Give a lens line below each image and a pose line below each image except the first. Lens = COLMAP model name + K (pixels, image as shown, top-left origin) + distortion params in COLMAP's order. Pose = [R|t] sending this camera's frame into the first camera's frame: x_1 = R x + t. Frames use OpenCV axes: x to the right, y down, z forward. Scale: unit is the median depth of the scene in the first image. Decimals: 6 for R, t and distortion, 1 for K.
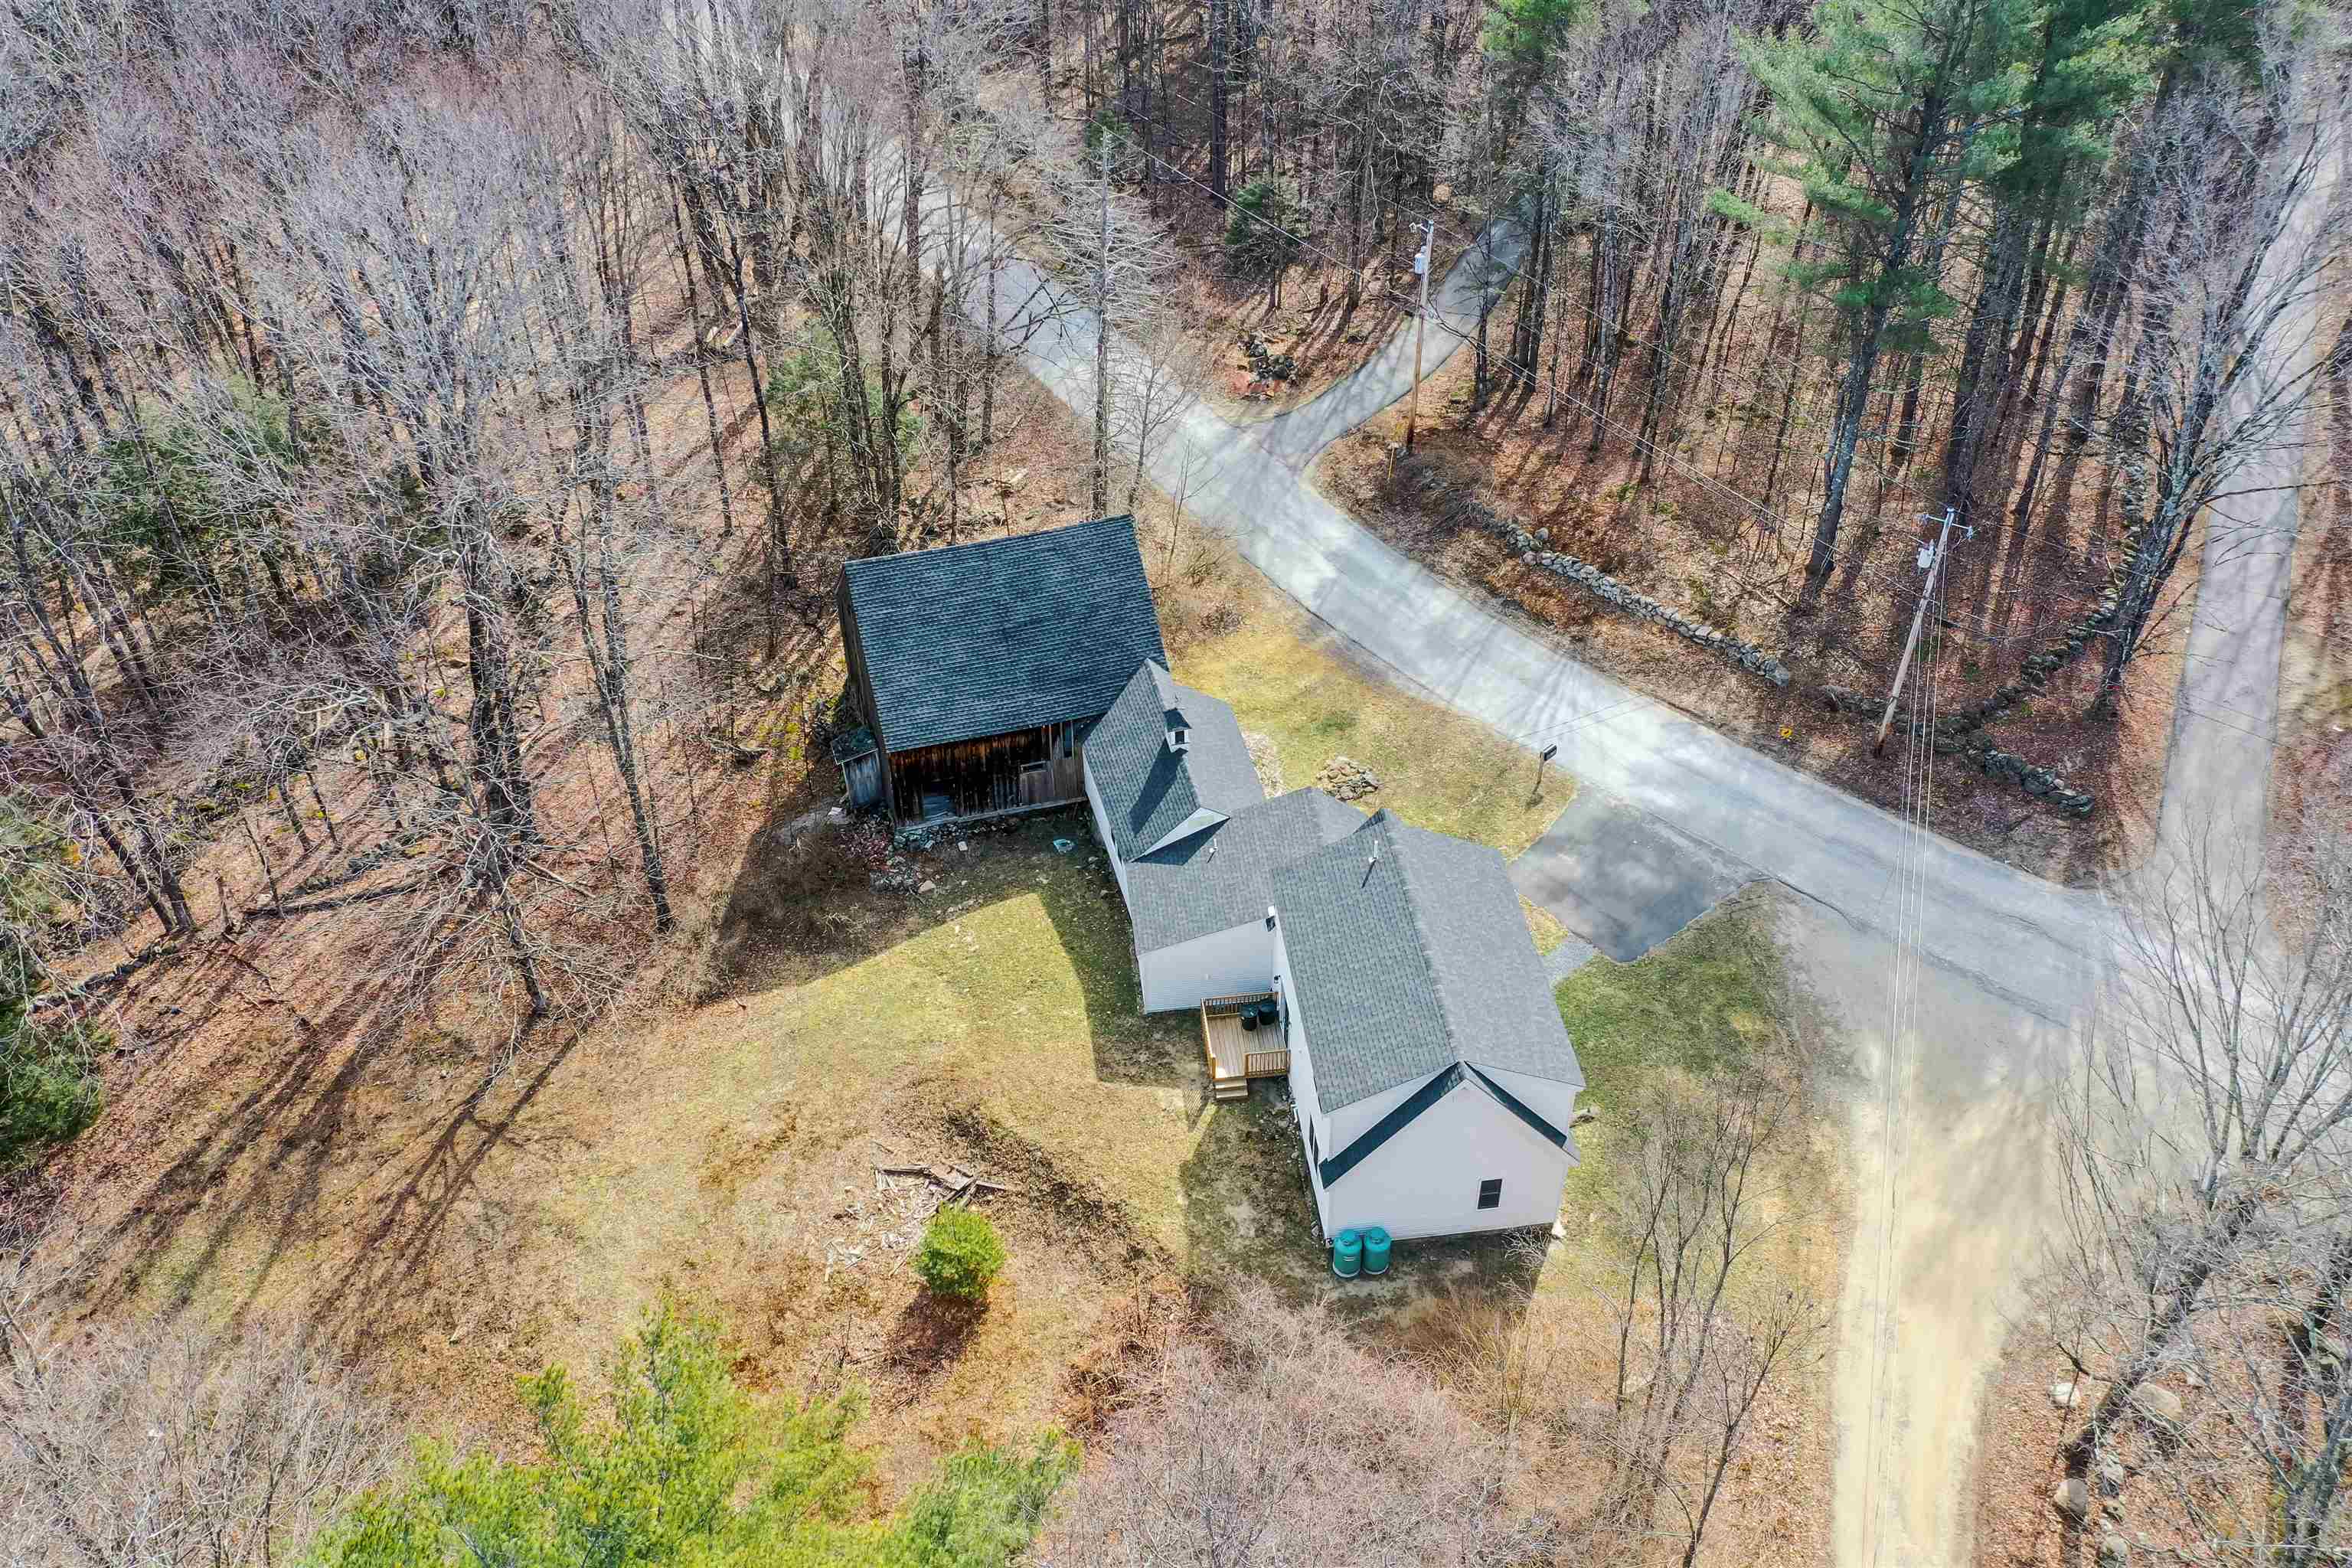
lens RADIAL K [[1853.3, 0, 1176.0], [0, 1853.3, 784.0], [0, 0, 1]] dist [0.001700, -0.008277]
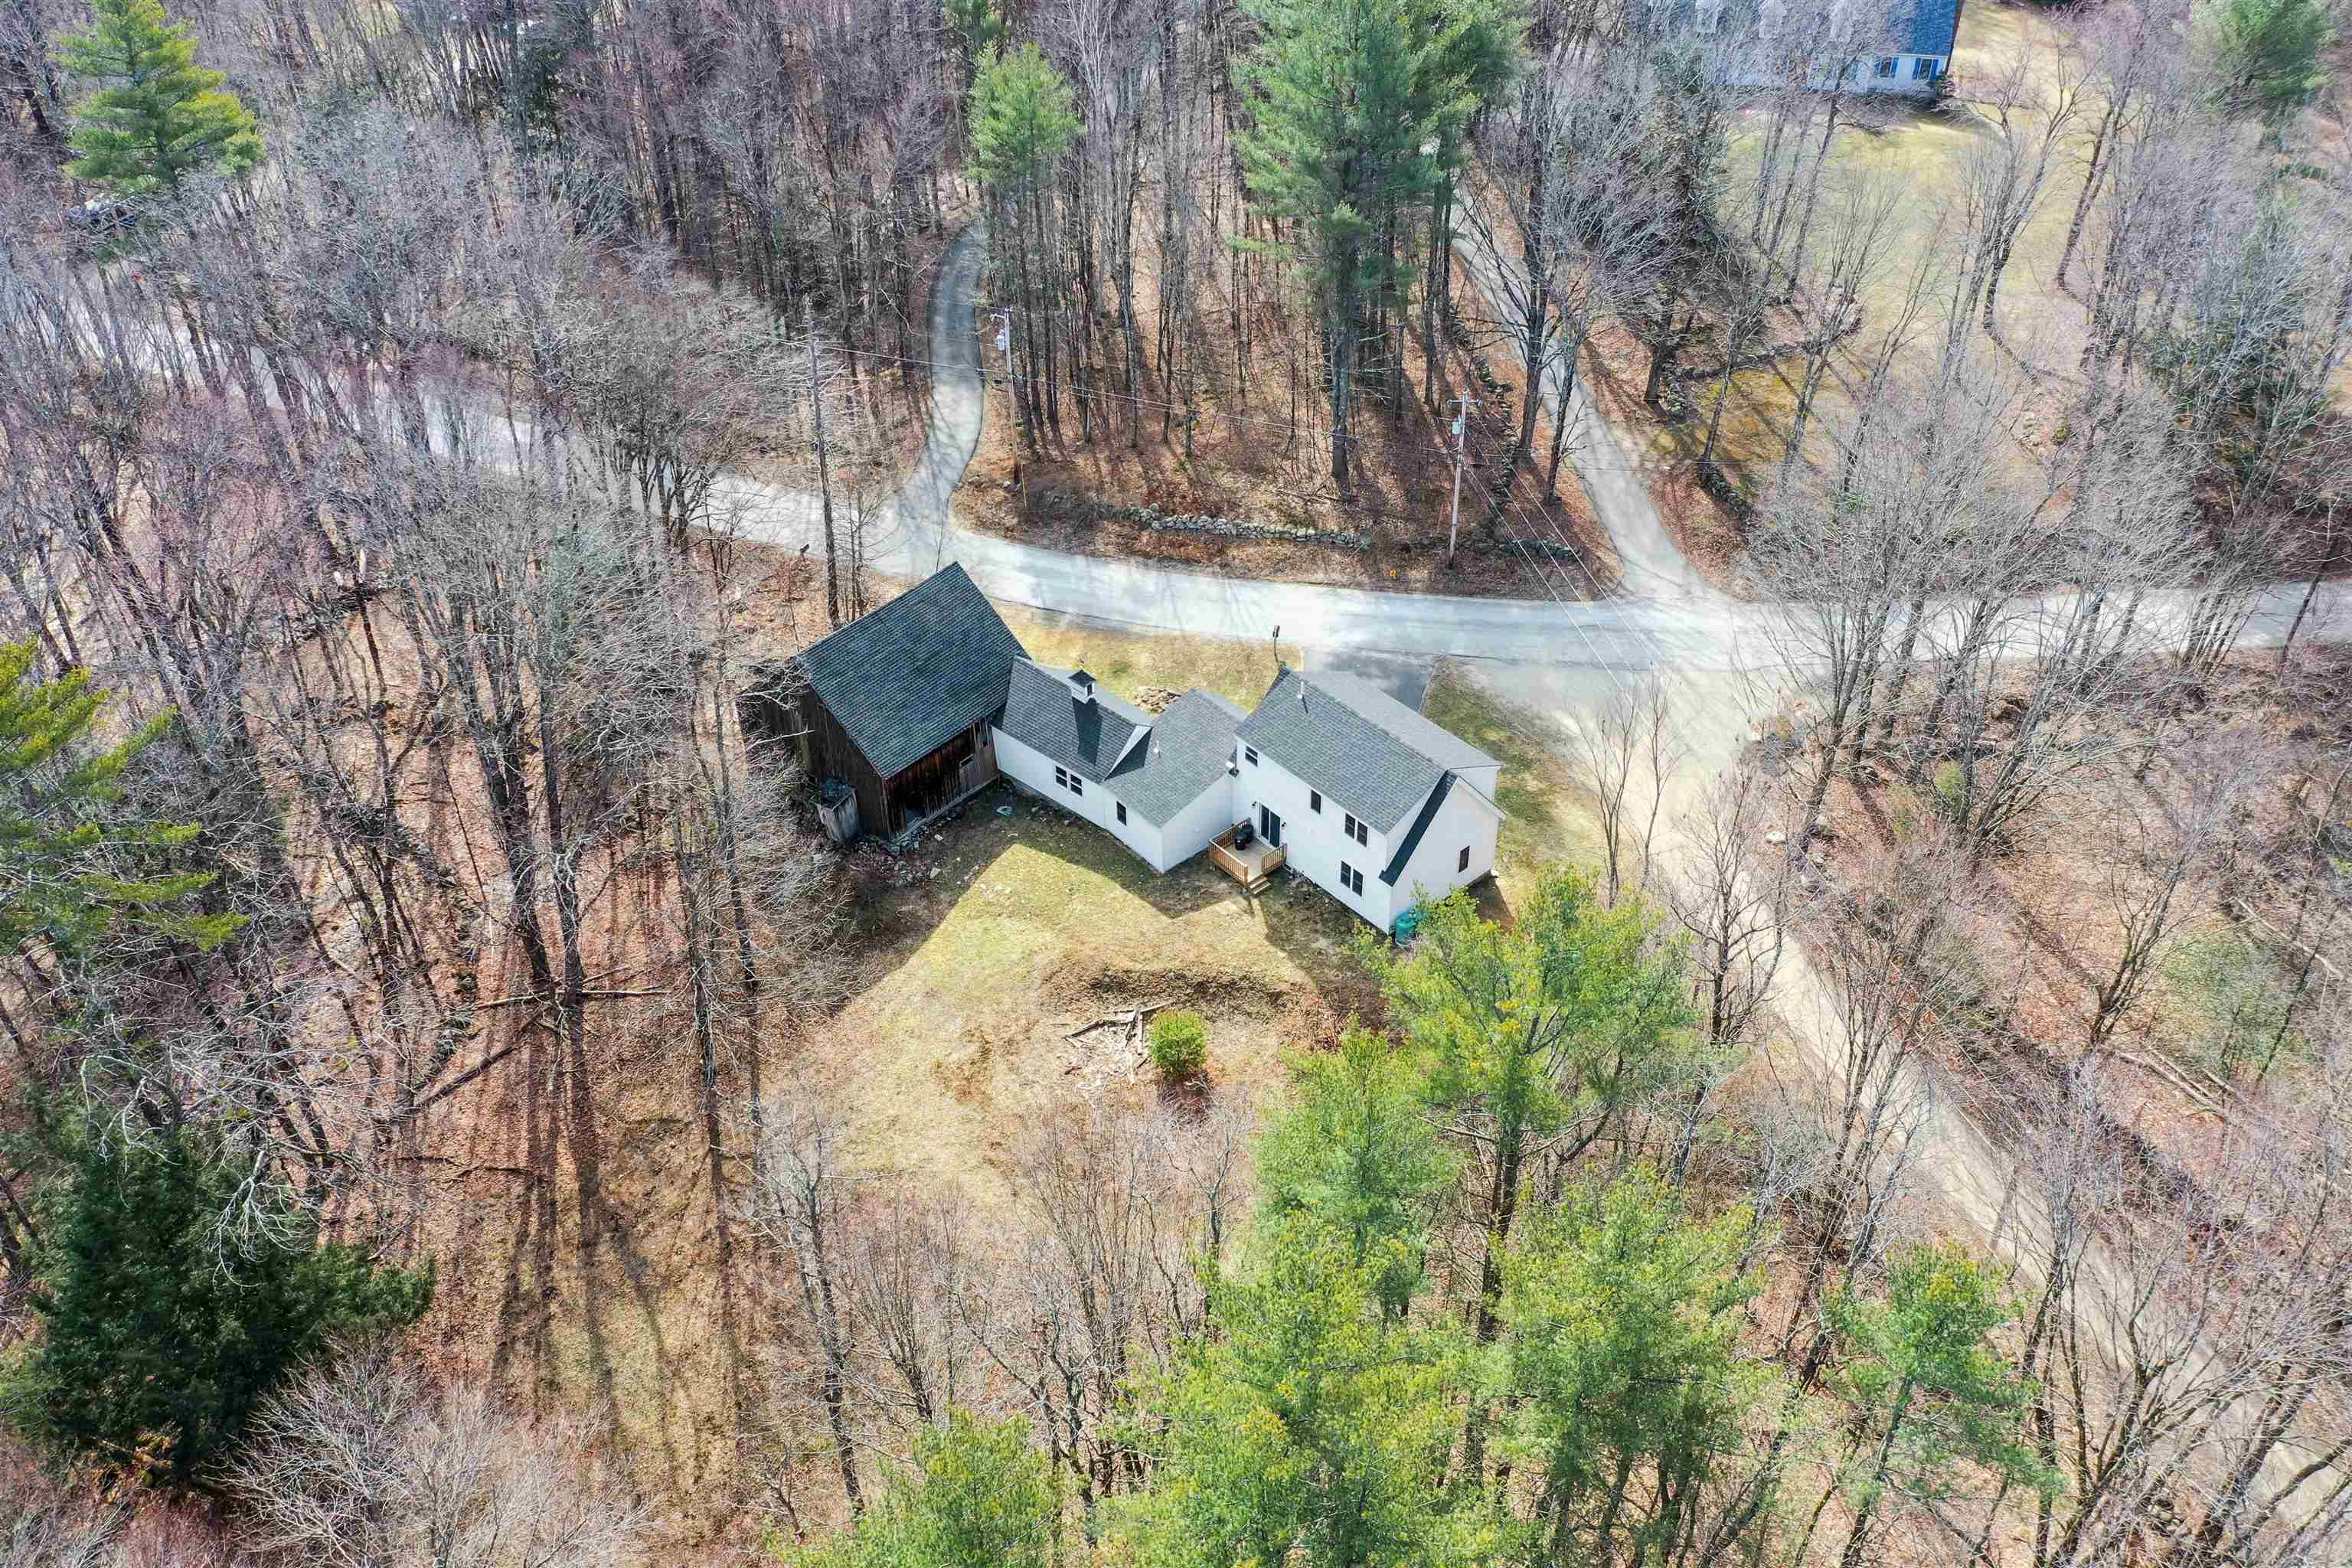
lens RADIAL K [[1853.3, 0, 1176.0], [0, 1853.3, 784.0], [0, 0, 1]] dist [0.001700, -0.008277]
pose [[0.833947, -0.344131, 0.431400, -0.534147], [0.365076, 0.930268, 0.036348, 0.012400], [-0.413826, 0.127181, 0.901428, -0.248617]]
